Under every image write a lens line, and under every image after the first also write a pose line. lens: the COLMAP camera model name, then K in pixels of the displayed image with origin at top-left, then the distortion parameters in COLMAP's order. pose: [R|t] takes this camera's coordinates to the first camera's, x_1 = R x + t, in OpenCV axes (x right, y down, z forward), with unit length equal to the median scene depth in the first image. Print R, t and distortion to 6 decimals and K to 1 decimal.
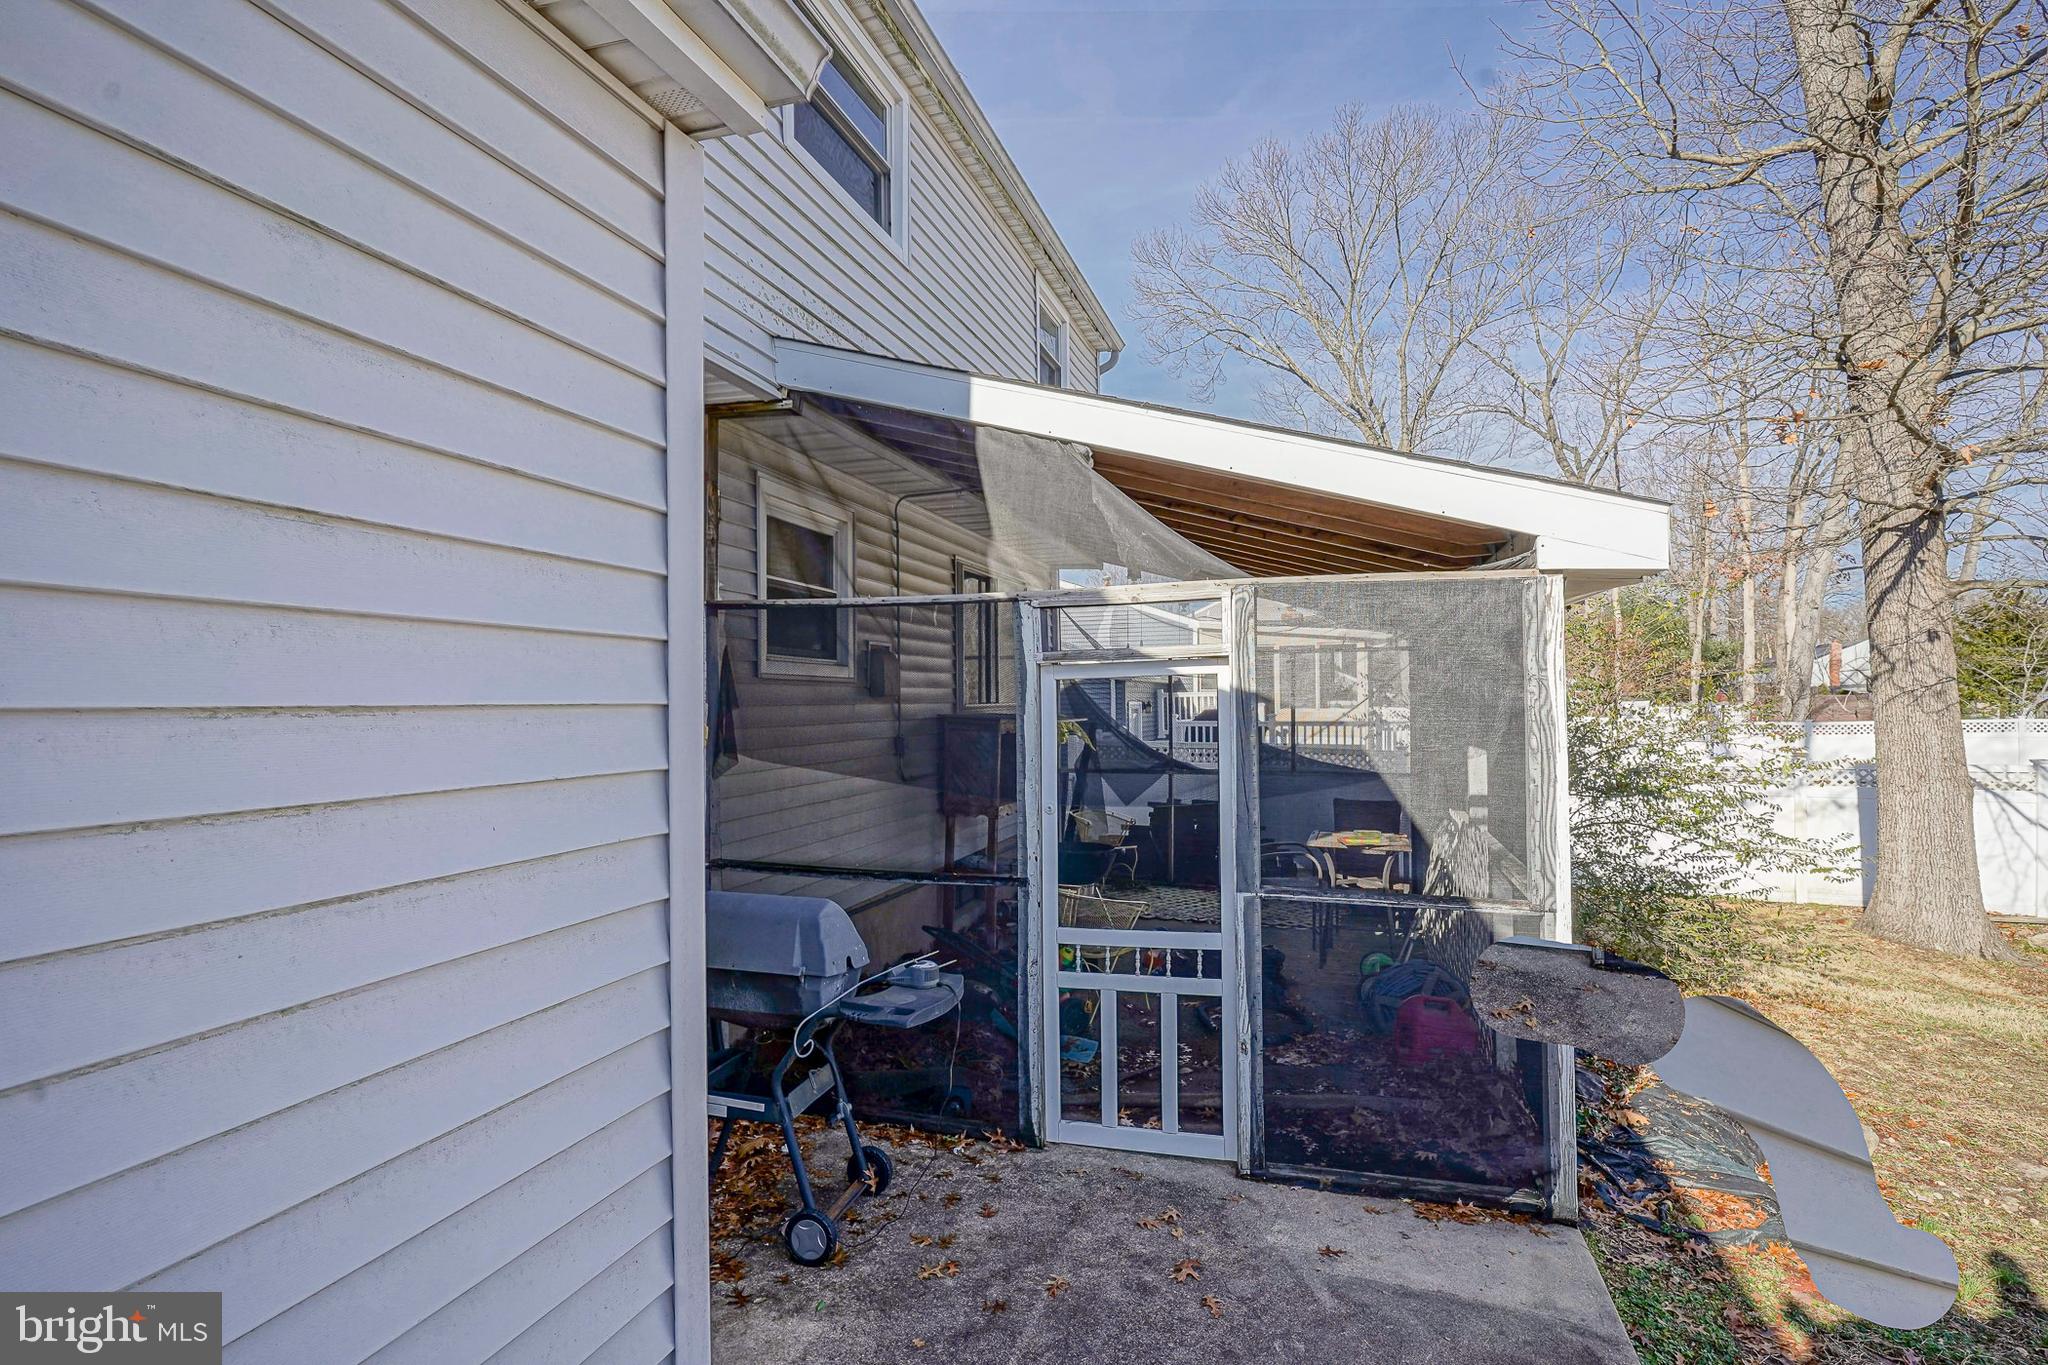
lens RADIAL K [[987.3, 0, 1023.1], [0, 987.3, 665.0], [0, 0, 1]] dist [-0.011576, 0.006583]
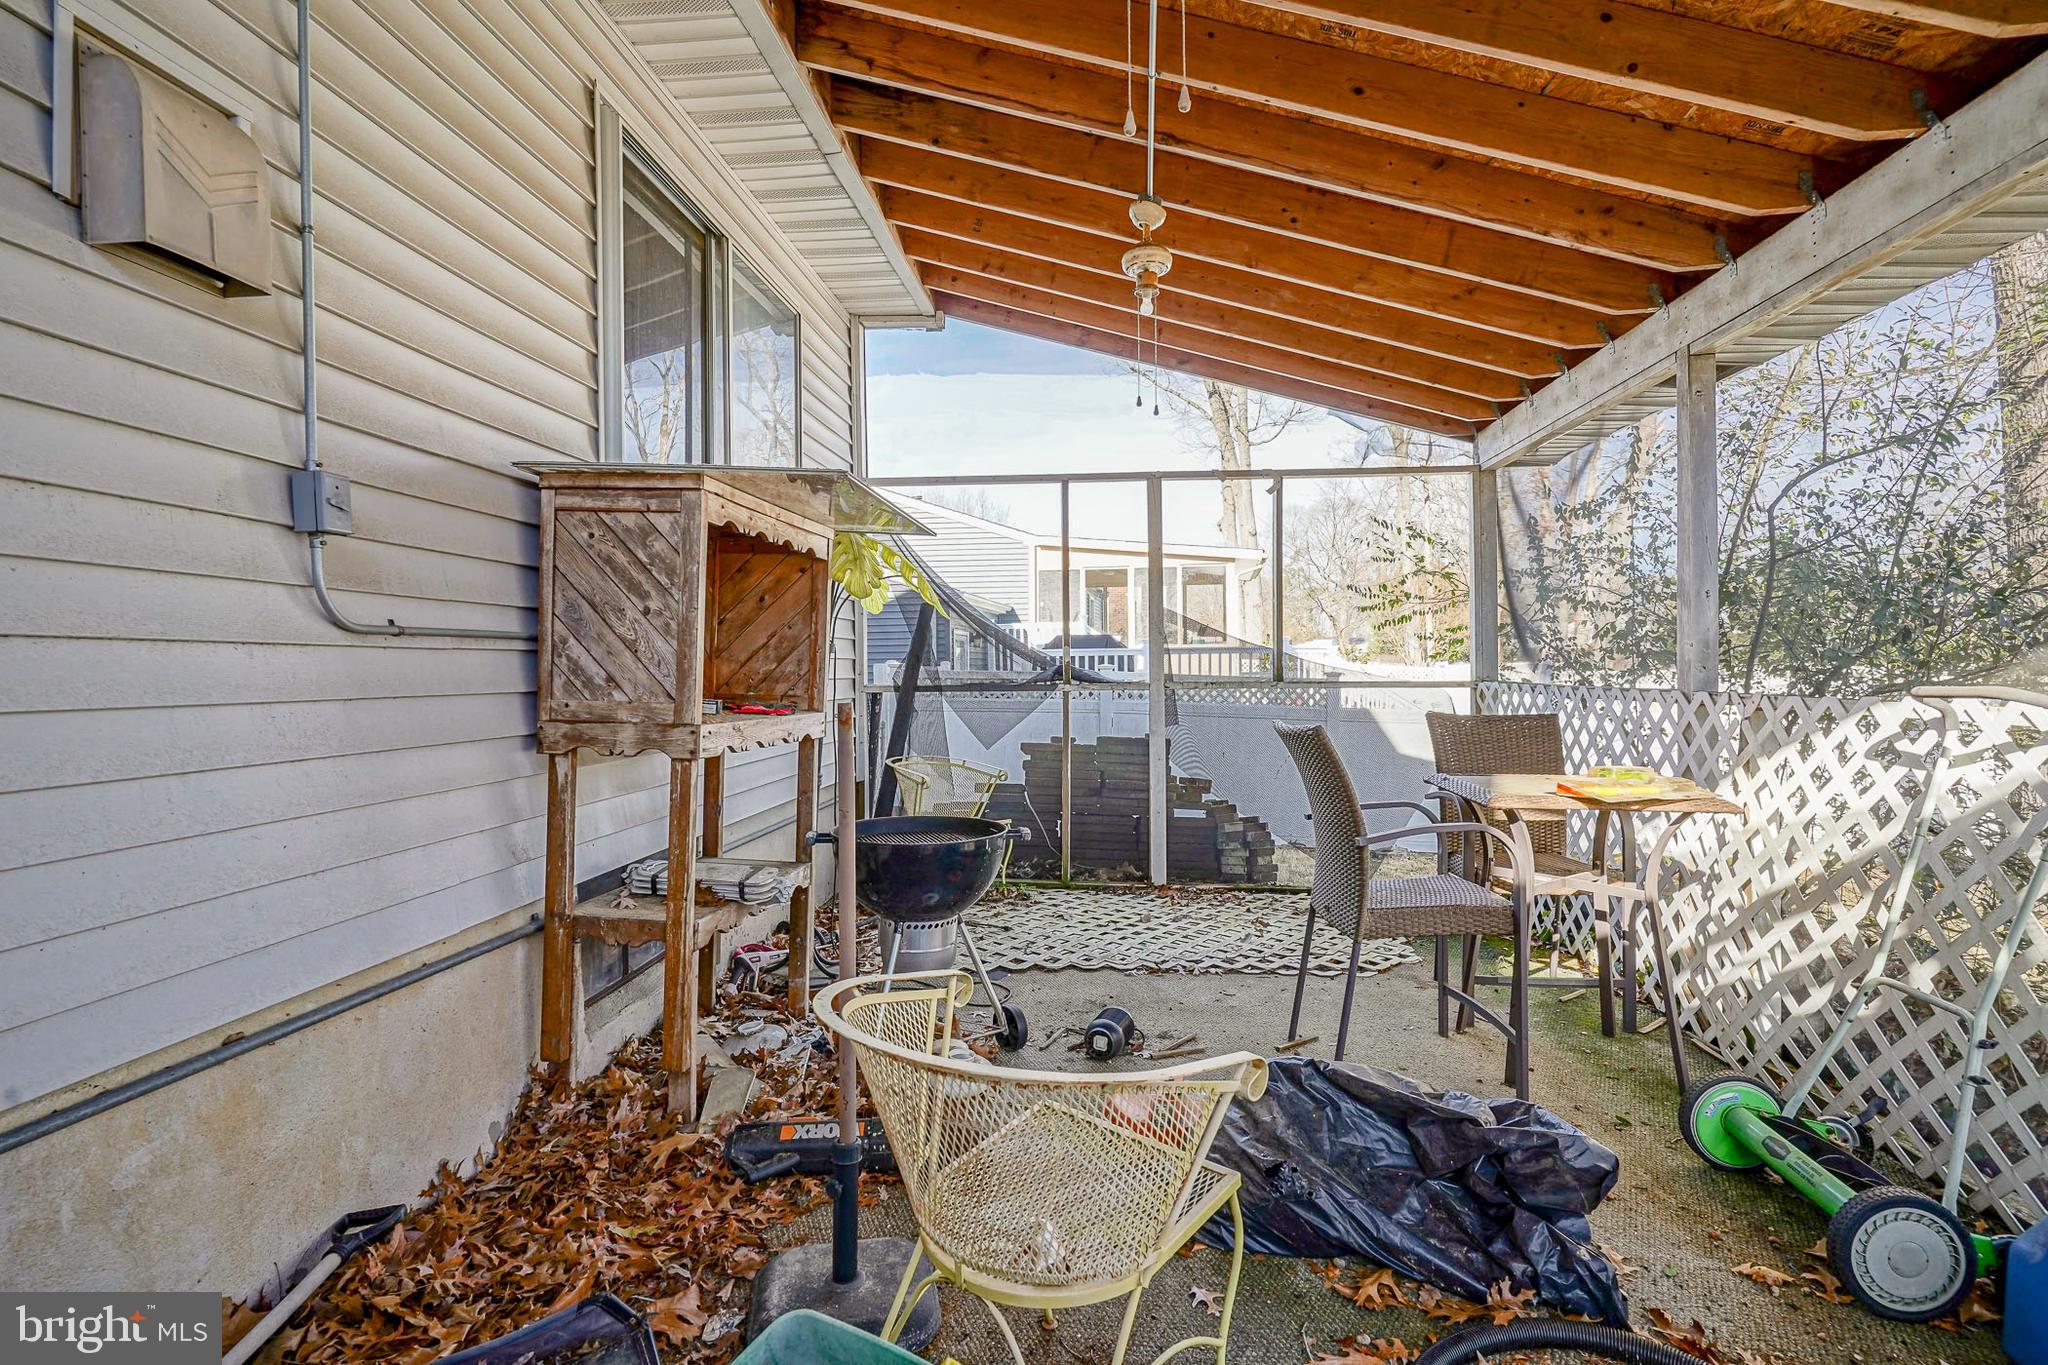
lens RADIAL K [[987.3, 0, 1023.1], [0, 987.3, 665.0], [0, 0, 1]] dist [-0.011576, 0.006583]
pose [[0.979367, 0.002314, 0.202075, 0.012813], [-0.008064, 0.999586, 0.027632, 0.081344], [-0.201928, -0.028691, 0.978980, 0.461414]]
